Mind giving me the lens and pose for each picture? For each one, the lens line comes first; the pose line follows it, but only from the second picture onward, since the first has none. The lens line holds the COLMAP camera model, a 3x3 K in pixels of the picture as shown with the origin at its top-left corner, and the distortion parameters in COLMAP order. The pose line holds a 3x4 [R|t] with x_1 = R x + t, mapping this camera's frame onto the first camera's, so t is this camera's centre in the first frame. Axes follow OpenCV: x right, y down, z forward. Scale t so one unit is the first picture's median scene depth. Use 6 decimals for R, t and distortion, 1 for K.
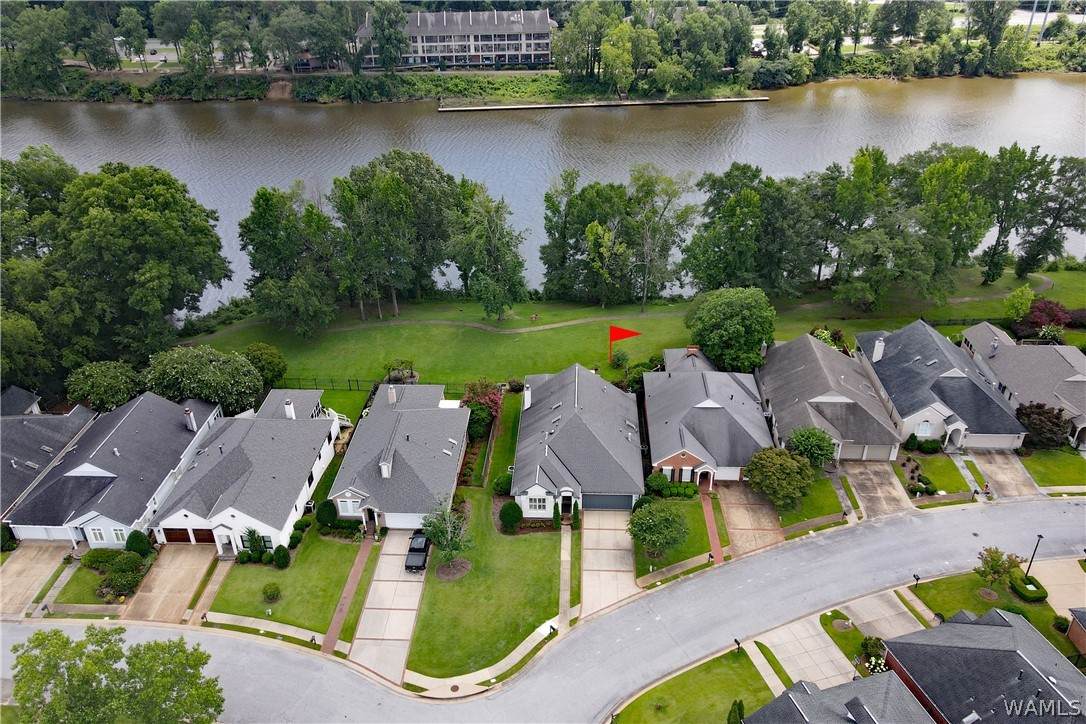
lens RADIAL K [[761.8, 0, 543.0], [0, 761.8, 362.0], [0, 0, 1]] dist [0.009951, 0.001372]
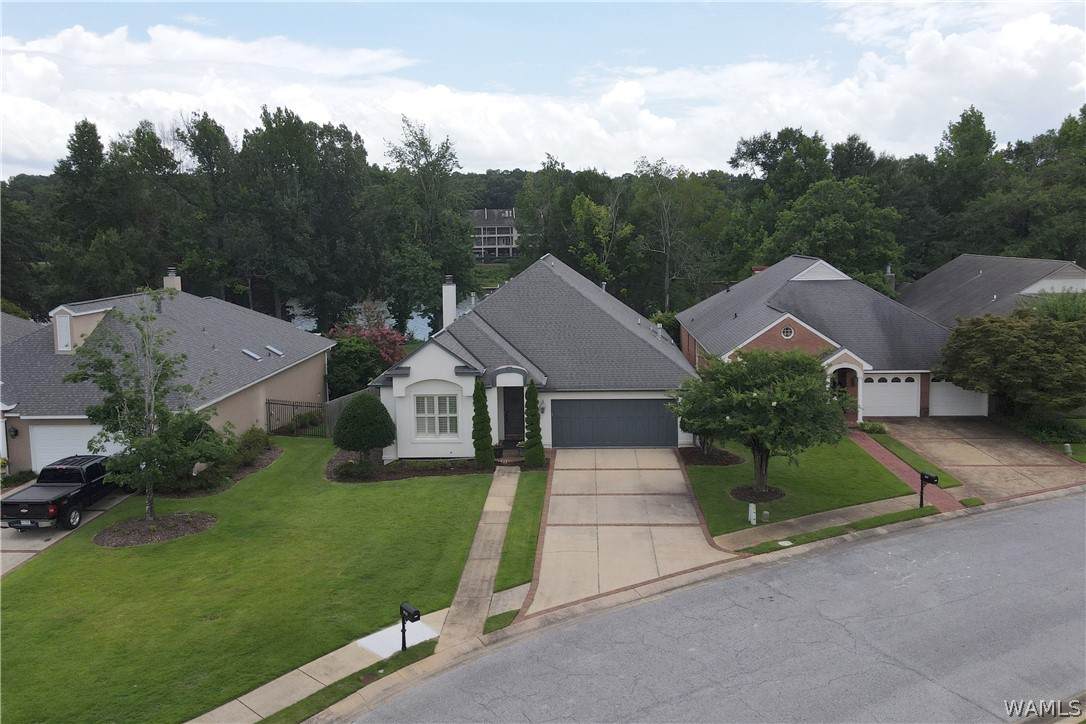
lens RADIAL K [[761.8, 0, 543.0], [0, 761.8, 362.0], [0, 0, 1]] dist [0.009951, 0.001372]
pose [[0.999868, -0.011791, -0.011203, 0.055647], [0.006123, 0.911008, -0.412343, 0.344224], [0.015068, 0.412220, 0.910960, 0.669449]]
